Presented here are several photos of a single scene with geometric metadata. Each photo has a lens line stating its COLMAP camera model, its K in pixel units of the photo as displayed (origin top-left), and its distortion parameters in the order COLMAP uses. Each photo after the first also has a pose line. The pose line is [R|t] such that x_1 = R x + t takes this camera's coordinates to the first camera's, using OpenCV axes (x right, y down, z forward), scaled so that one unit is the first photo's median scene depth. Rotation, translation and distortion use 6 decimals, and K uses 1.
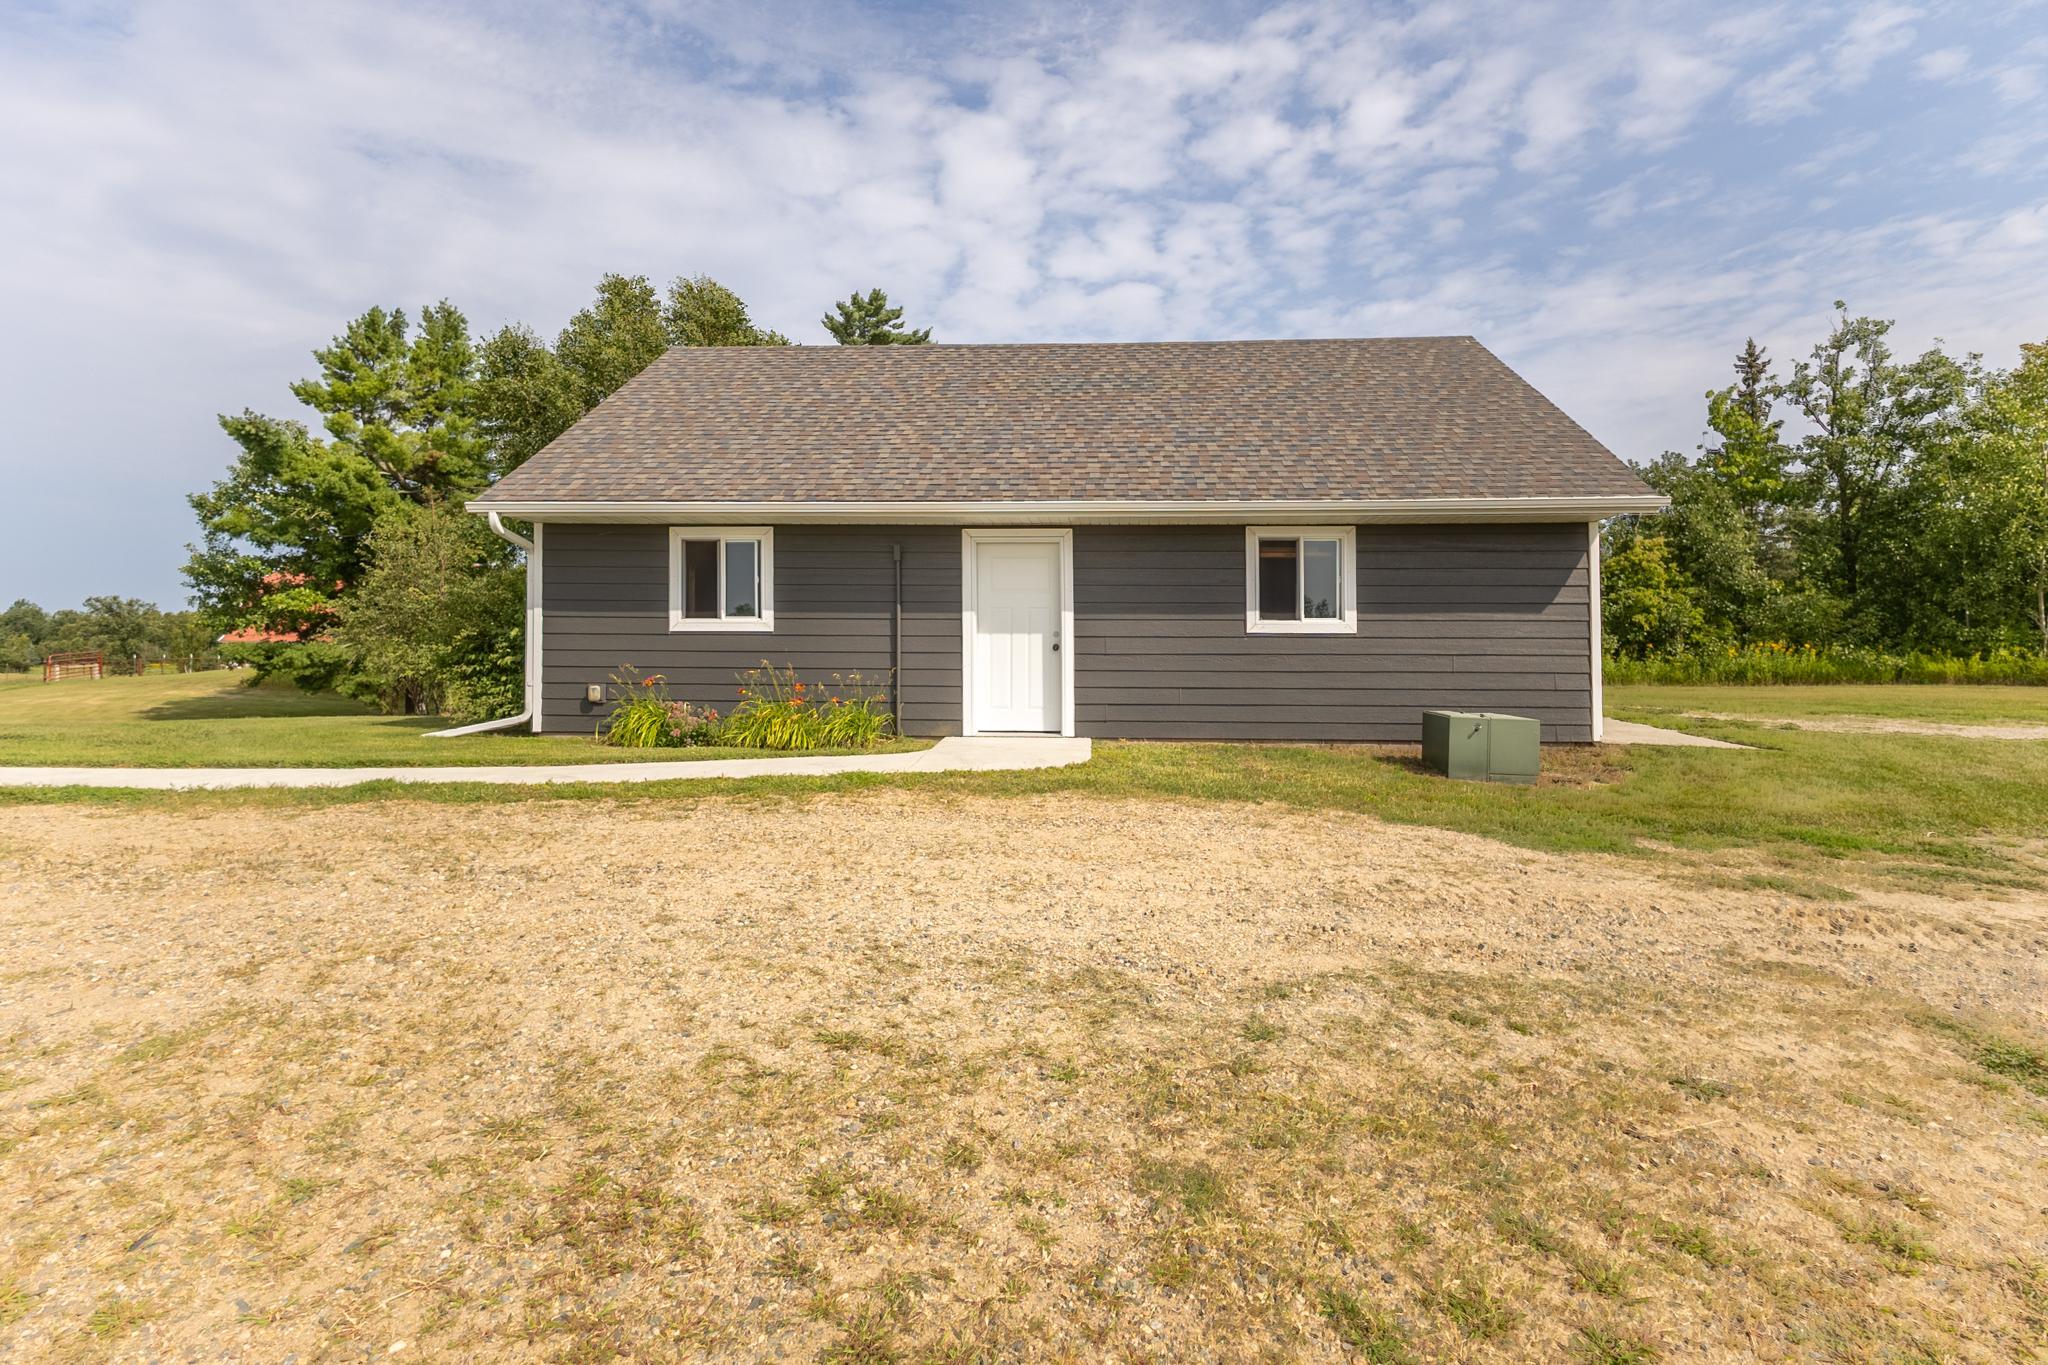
lens RADIAL K [[988.3, 0, 1020.9], [0, 988.3, 509.0], [0, 0, 1]] dist [0.003197, 0.000395]
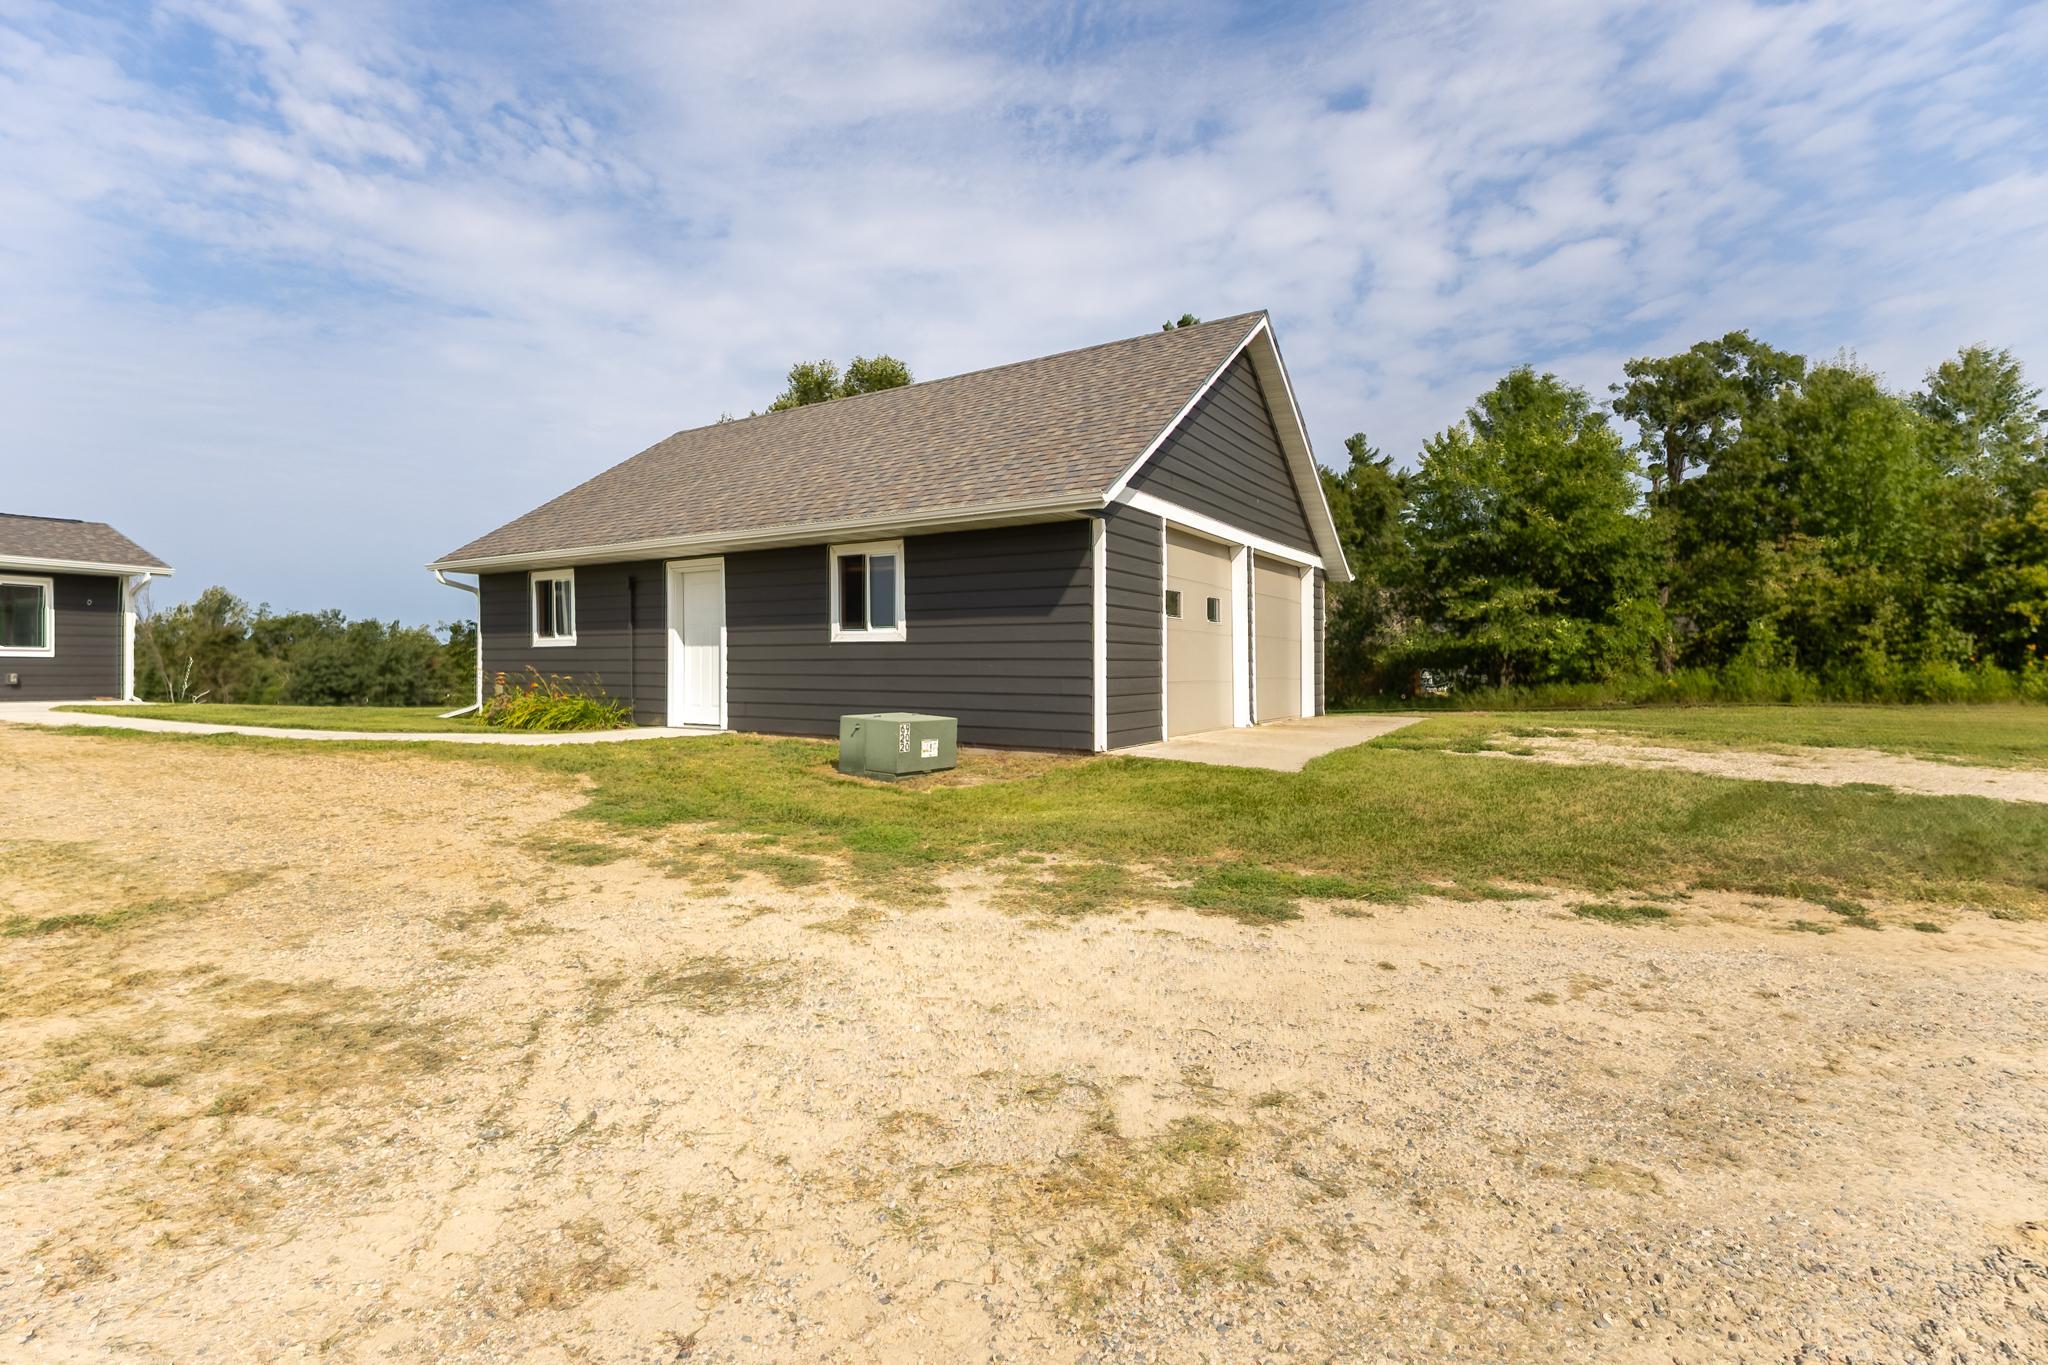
lens RADIAL K [[914.4, 0, 1056.8], [0, 914.4, 536.9], [0, 0, 1]] dist [-0.001349, 0.012864]
pose [[0.863789, -0.072386, -0.498626, 0.488534], [0.081929, 0.996634, -0.002753, 0.016198], [0.497147, -0.038474, 0.866813, 0.119528]]
